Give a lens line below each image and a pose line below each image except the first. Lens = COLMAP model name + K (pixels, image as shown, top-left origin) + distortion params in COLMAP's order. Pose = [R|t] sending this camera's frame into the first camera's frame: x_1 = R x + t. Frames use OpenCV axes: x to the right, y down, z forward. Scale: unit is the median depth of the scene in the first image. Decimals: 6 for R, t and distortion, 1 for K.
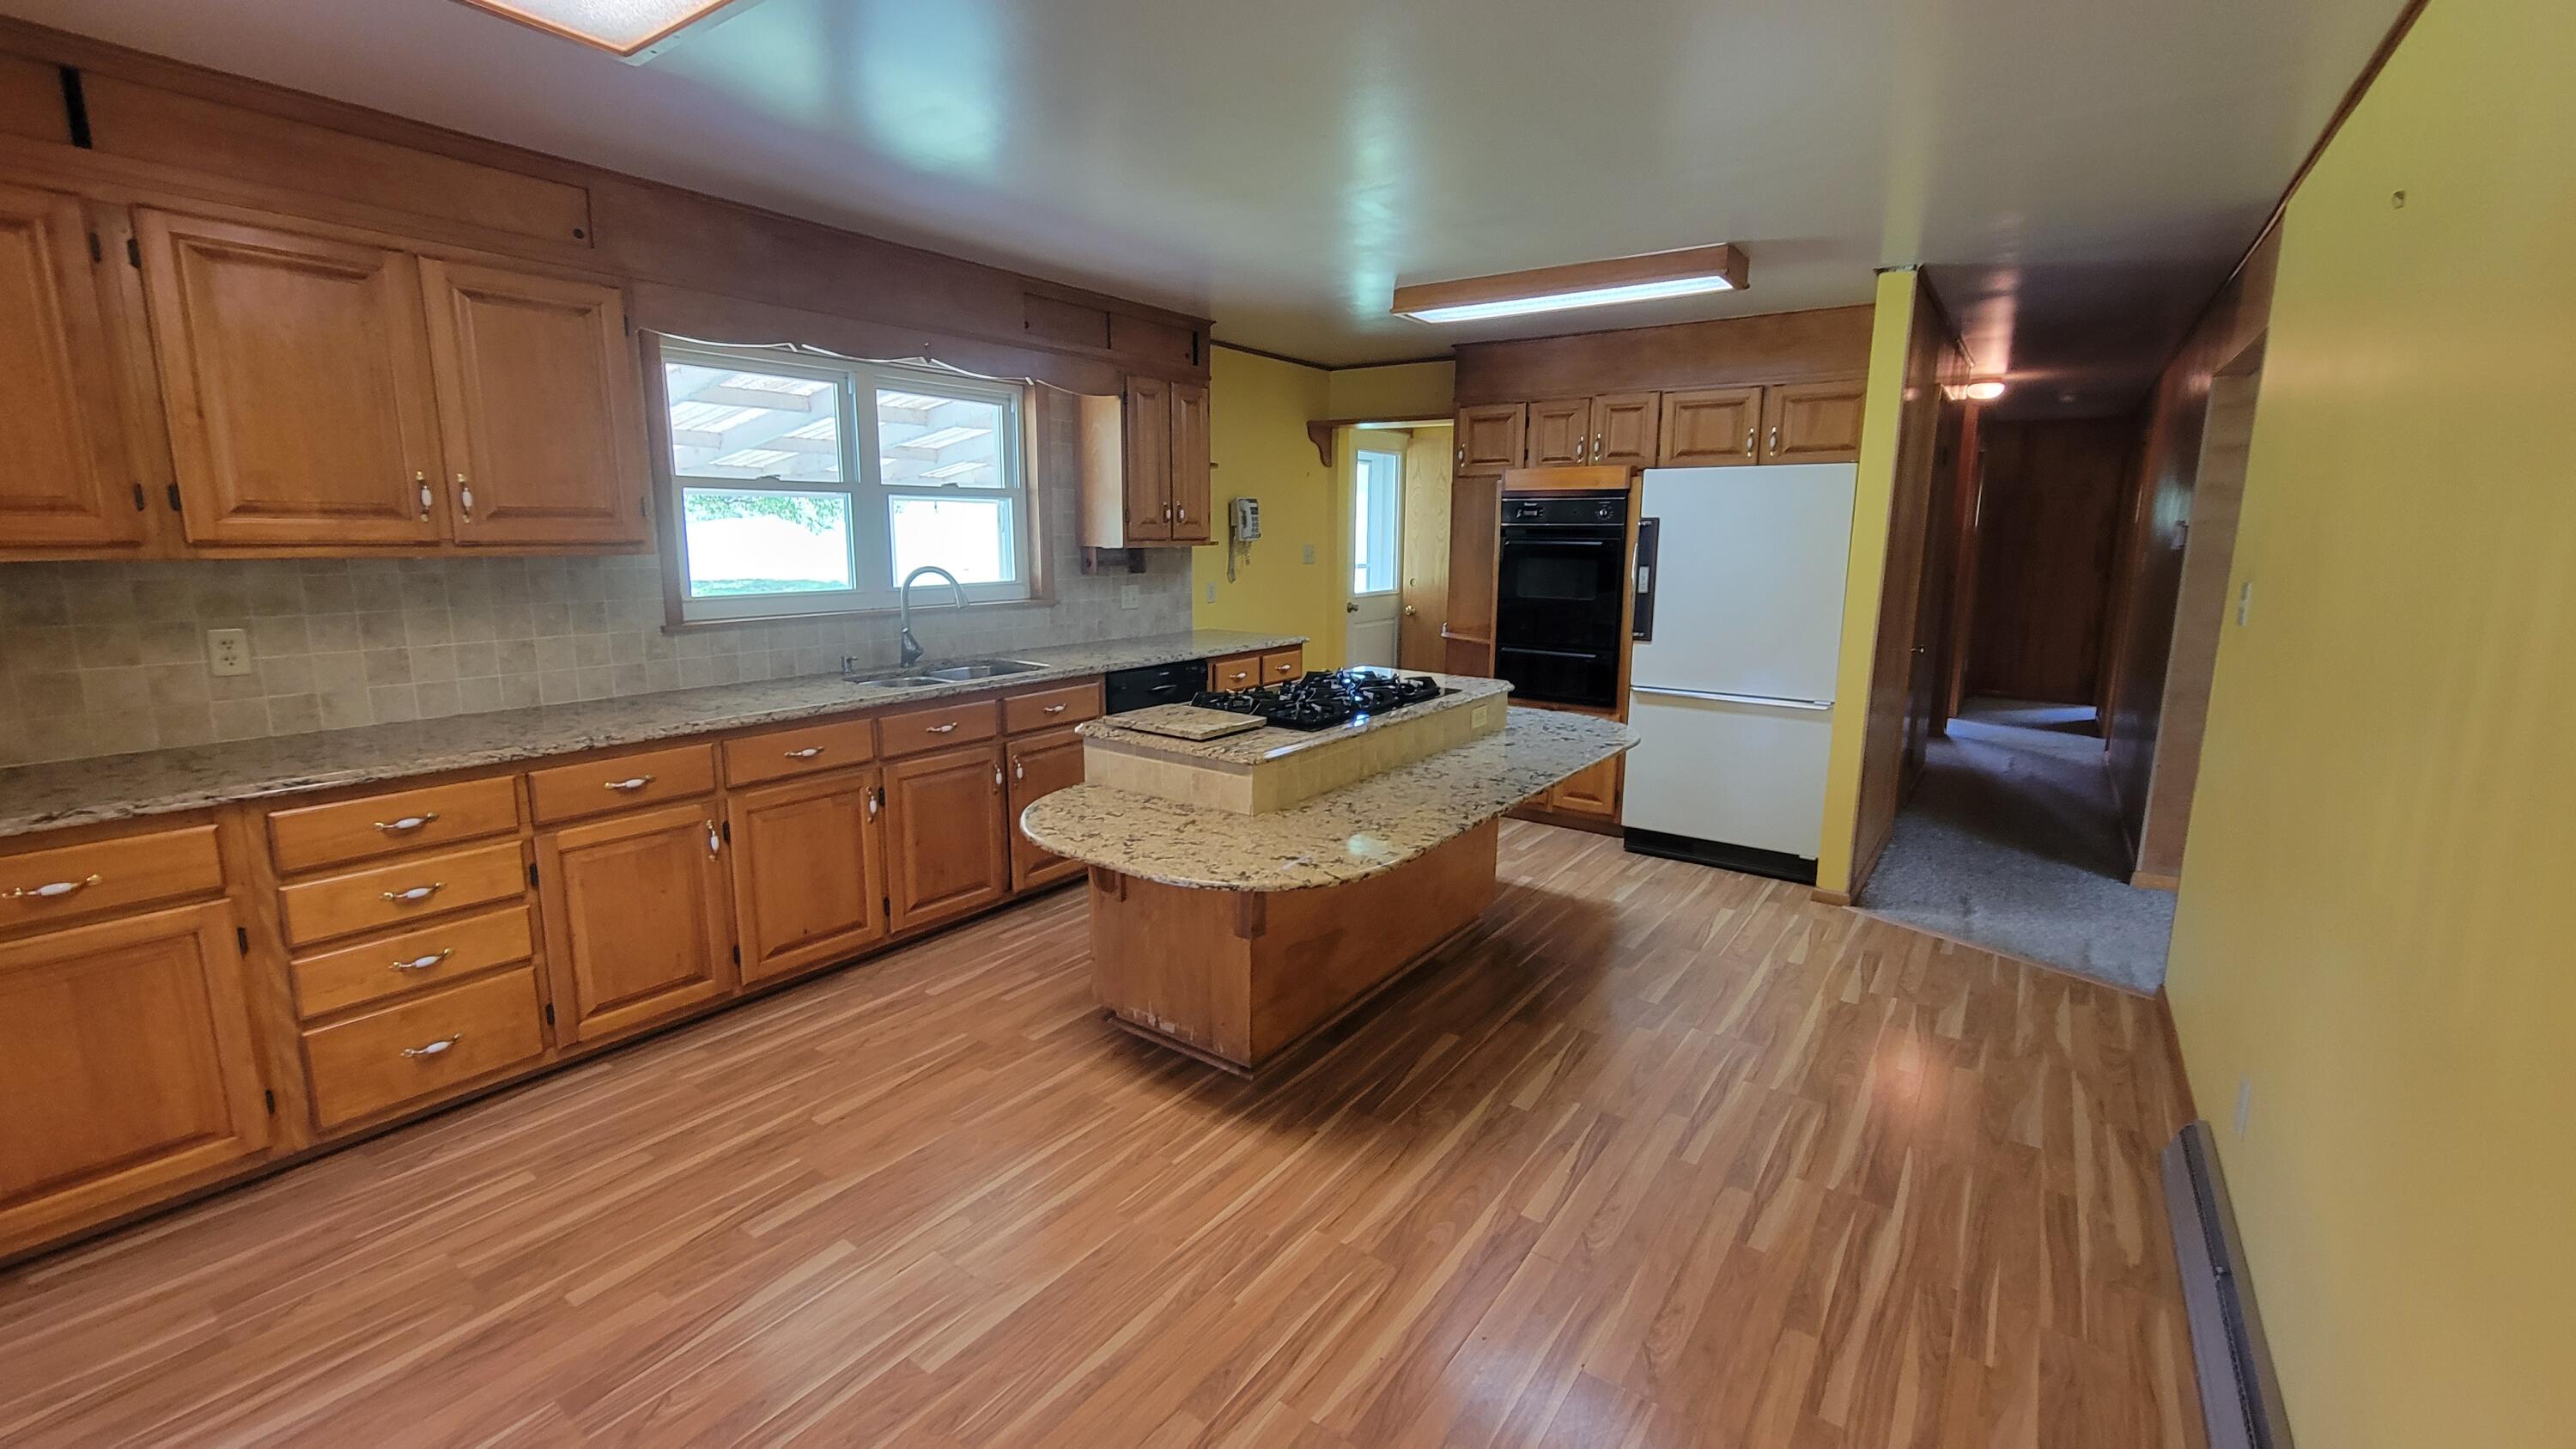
lens RADIAL K [[1059.2, 0, 1271.3], [0, 1059.2, 719.0], [0, 0, 1]] dist [0.000947, -0.000237]
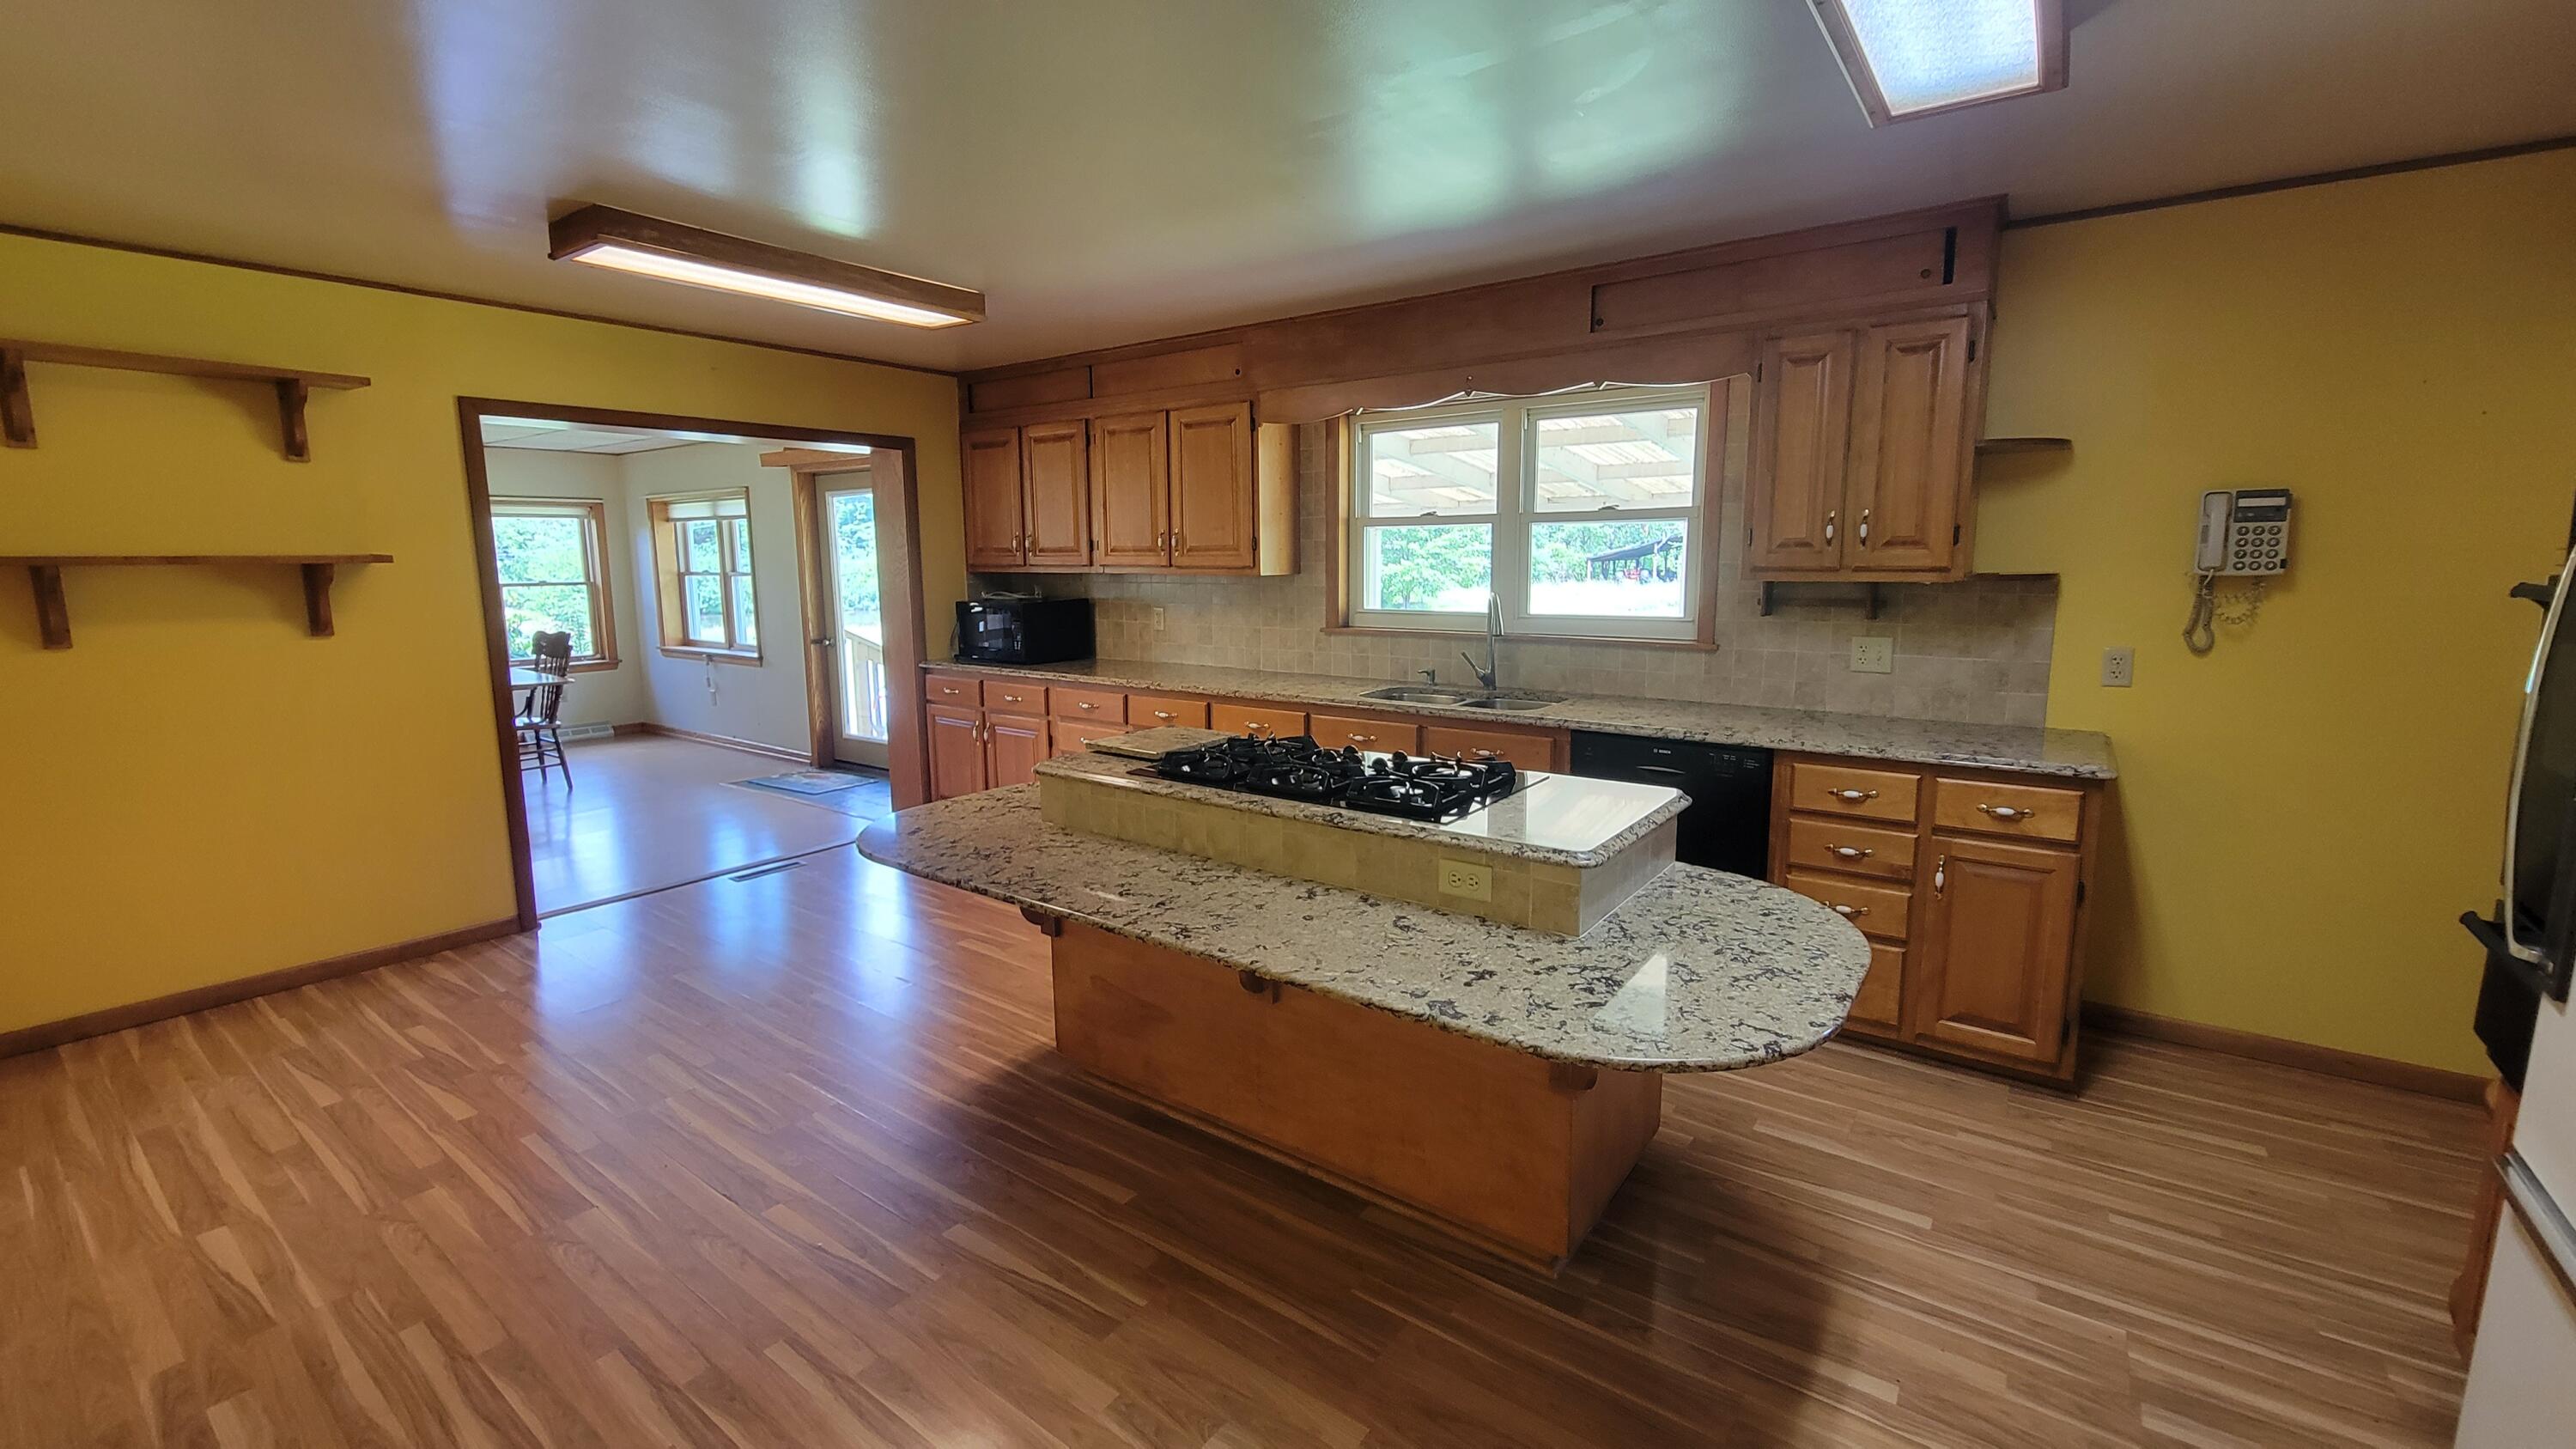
lens RADIAL K [[1059.2, 0, 1270.9], [0, 1059.2, 720.5], [0, 0, 1]] dist [0.000947, -0.000237]
pose [[-0.023861, 0.147288, -0.988806, 0.824135], [-0.170265, 0.974038, 0.149197, -0.166802], [0.985109, 0.171919, 0.001837, 0.960888]]
